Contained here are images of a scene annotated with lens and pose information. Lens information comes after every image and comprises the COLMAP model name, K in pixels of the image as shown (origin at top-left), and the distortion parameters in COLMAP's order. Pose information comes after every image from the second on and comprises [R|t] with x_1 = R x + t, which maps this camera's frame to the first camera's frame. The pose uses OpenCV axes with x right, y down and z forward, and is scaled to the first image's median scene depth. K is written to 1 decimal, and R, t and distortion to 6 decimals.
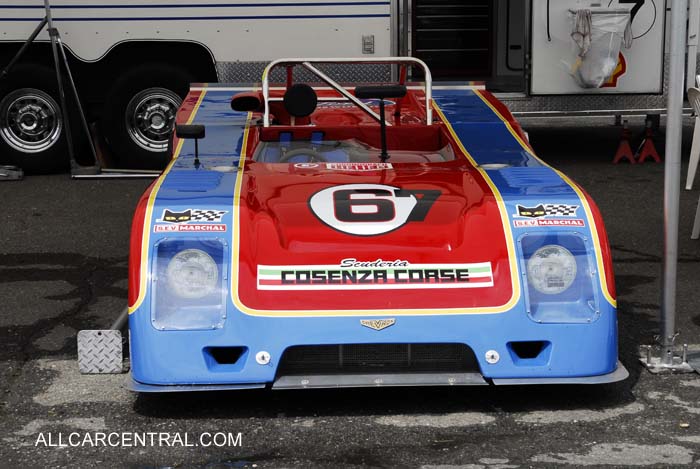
lens RADIAL K [[1318.5, 0, 349.4], [0, 1318.5, 235.5], [0, 0, 1]] dist [0.025111, 0.000000]
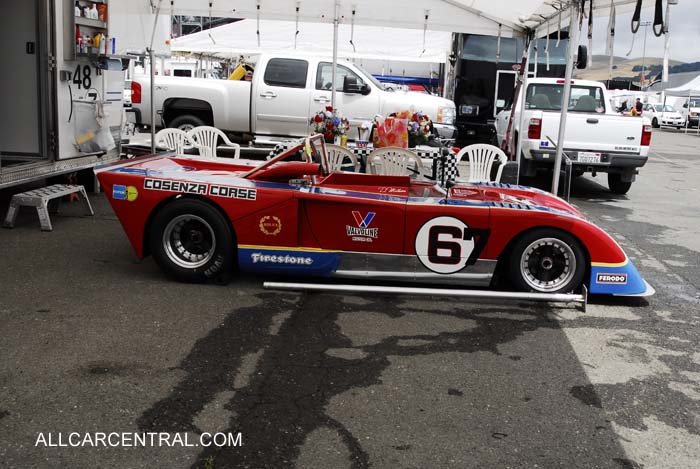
lens RADIAL K [[793.9, 0, 349.9], [0, 793.9, 234.6], [0, 0, 1]] dist [-0.082970, 0.000000]
pose [[0.114938, -0.161429, 0.980168, -1.372564], [0.146000, 0.978738, 0.144073, -0.217881], [-0.982585, 0.126545, 0.136063, 1.230085]]
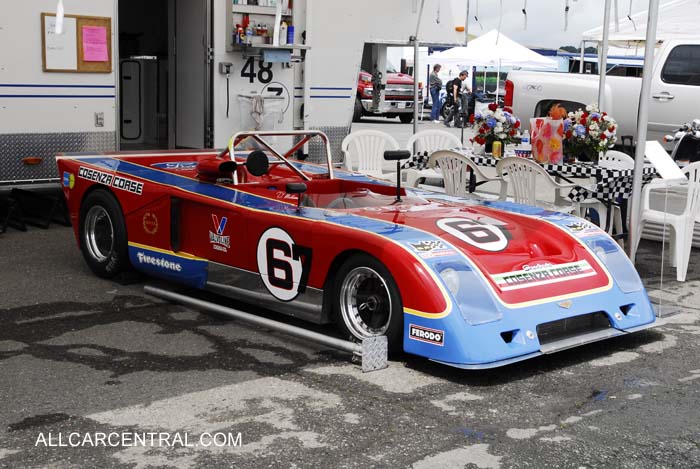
lens RADIAL K [[1054.7, 0, 350.7], [0, 1054.7, 234.7], [0, 0, 1]] dist [-0.003275, 0.000000]
pose [[0.755782, -0.064876, 0.651602, -0.942865], [0.086347, 0.996265, -0.000960, -0.033514], [-0.649106, 0.056989, 0.758560, 0.220025]]
